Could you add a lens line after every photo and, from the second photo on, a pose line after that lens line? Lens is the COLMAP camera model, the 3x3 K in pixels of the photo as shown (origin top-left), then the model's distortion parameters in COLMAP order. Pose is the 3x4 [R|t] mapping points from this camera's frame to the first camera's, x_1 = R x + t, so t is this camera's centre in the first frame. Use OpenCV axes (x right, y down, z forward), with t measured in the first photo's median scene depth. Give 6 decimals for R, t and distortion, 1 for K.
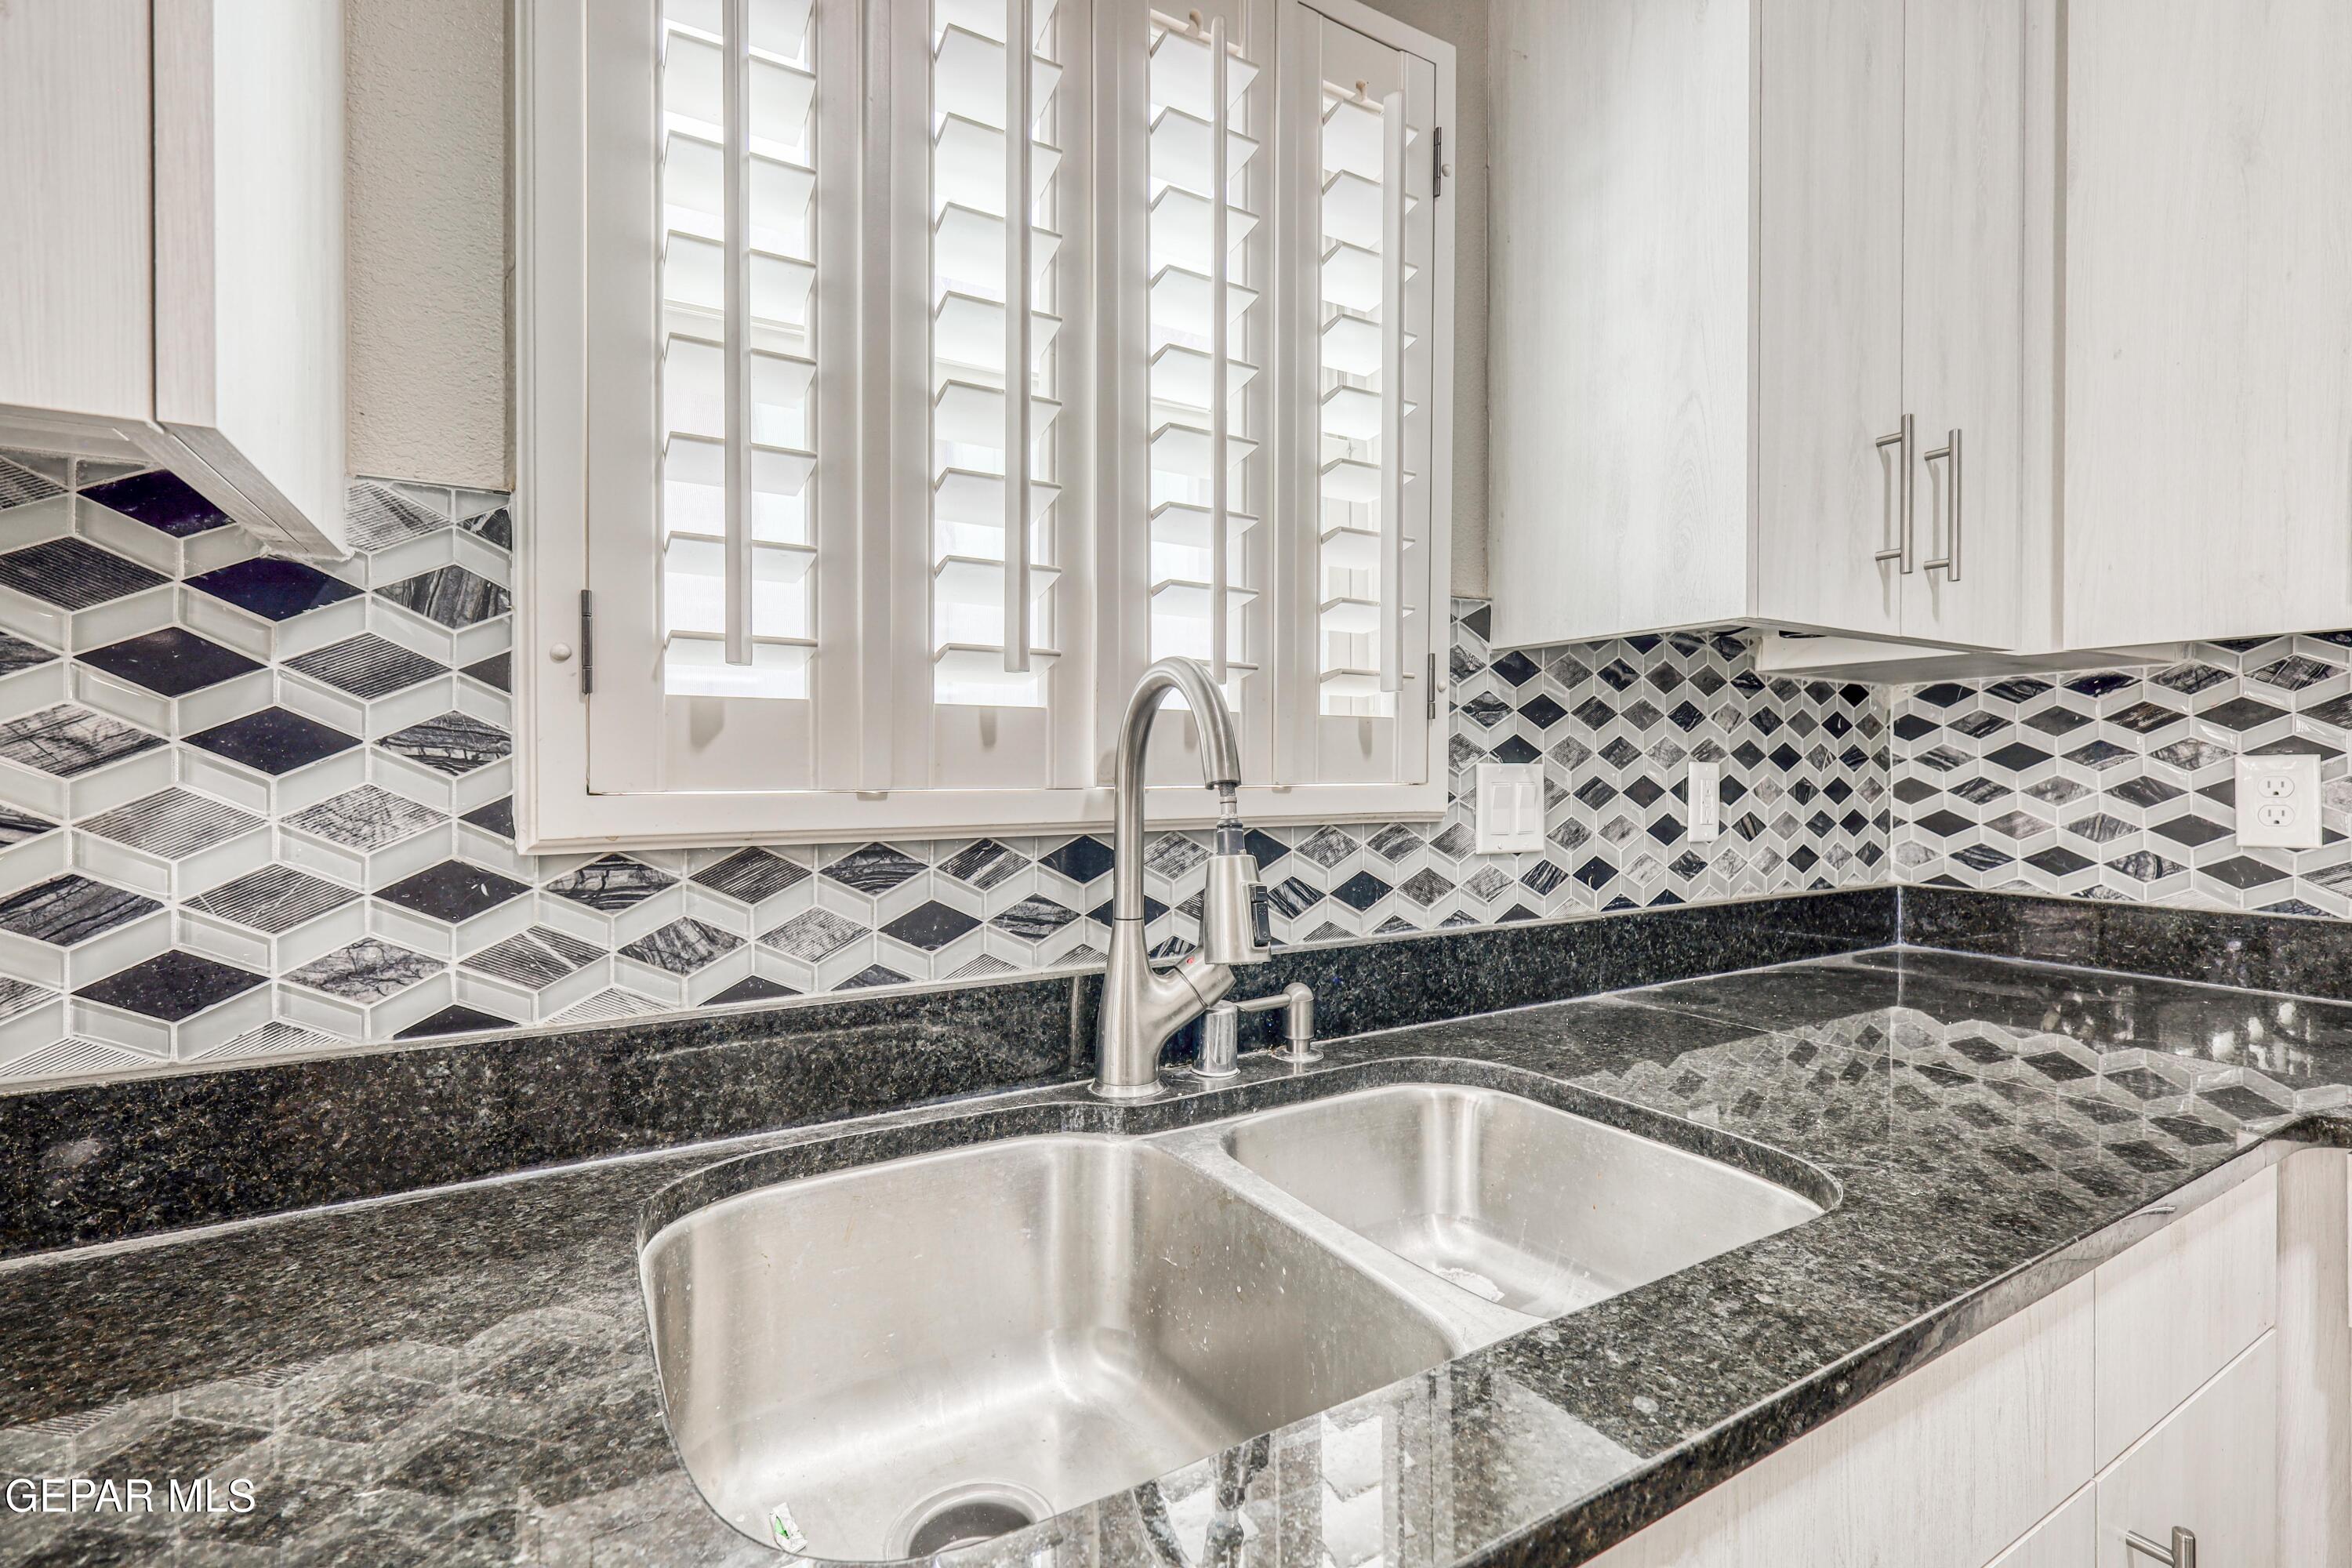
lens RADIAL K [[1037.0, 0, 1188.1], [0, 1037.0, 776.8], [0, 0, 1]] dist [-0.001278, 0.001780]
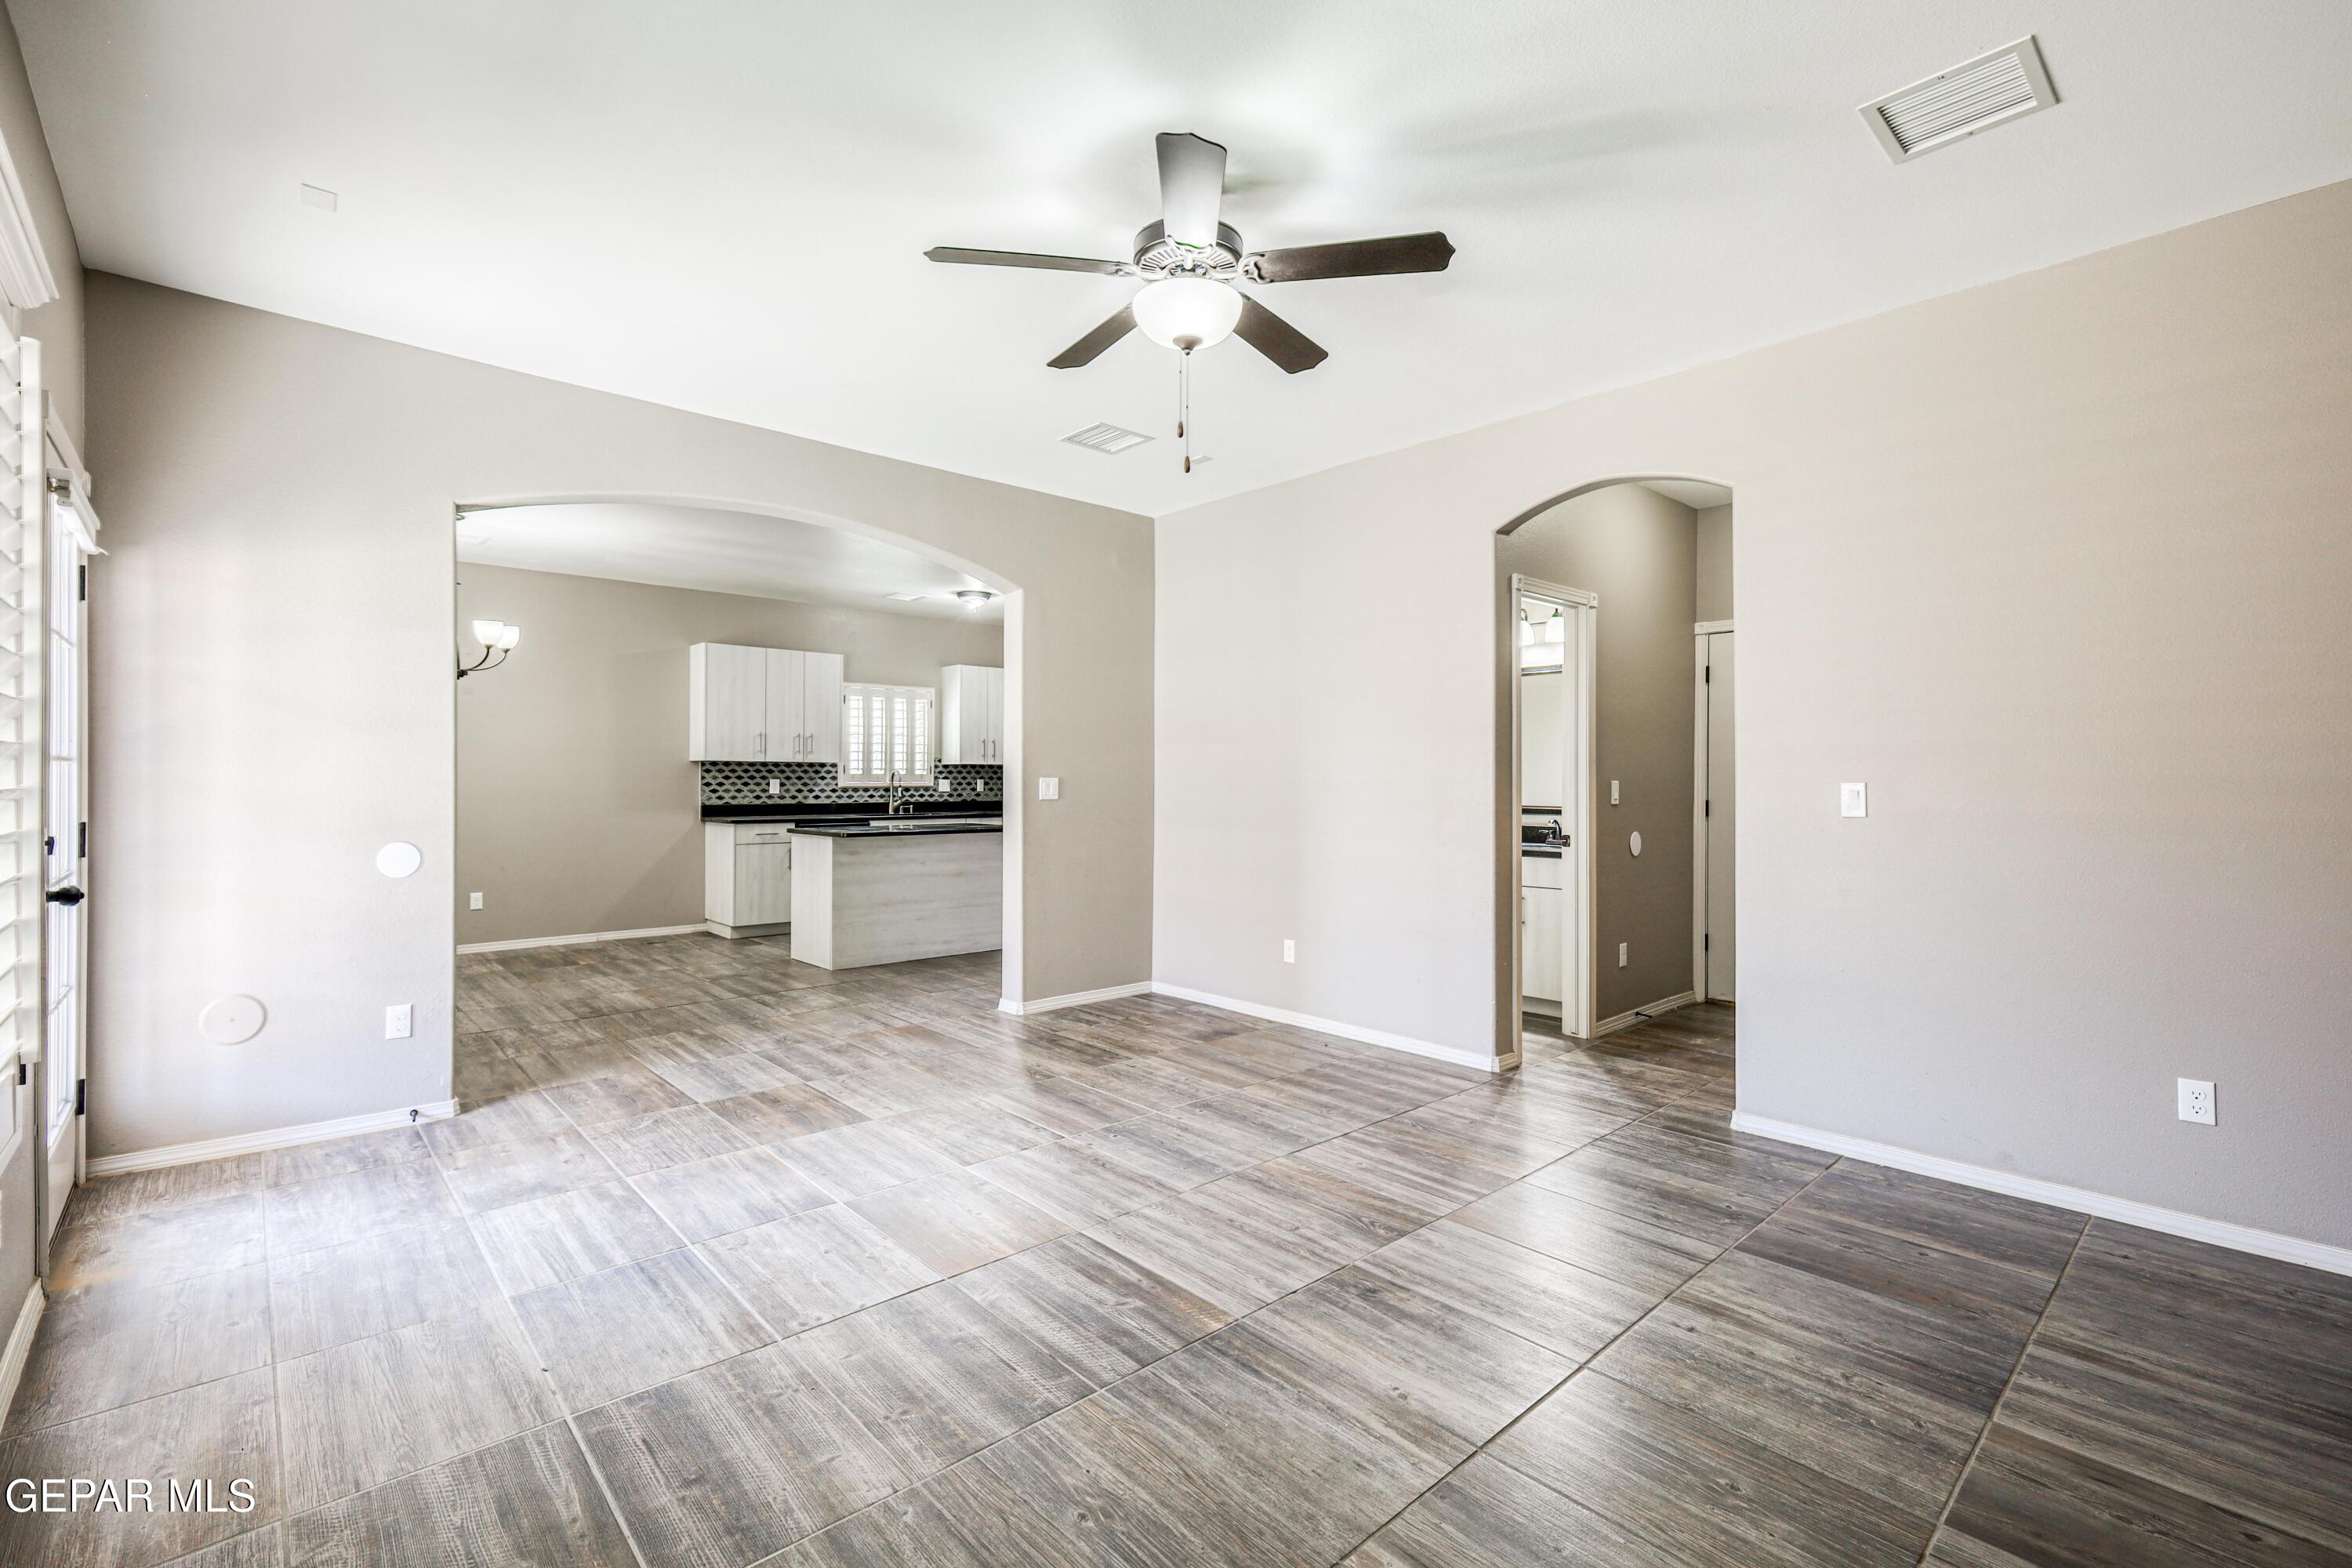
lens RADIAL K [[1037.0, 0, 1184.4], [0, 1037.0, 788.8], [0, 0, 1]] dist [-0.001278, 0.001780]
pose [[0.971578, 0.004976, 0.236667, 0.250671], [-0.007599, 0.999919, 0.010174, -0.040301], [-0.236597, -0.011684, 0.971538, -7.496525]]
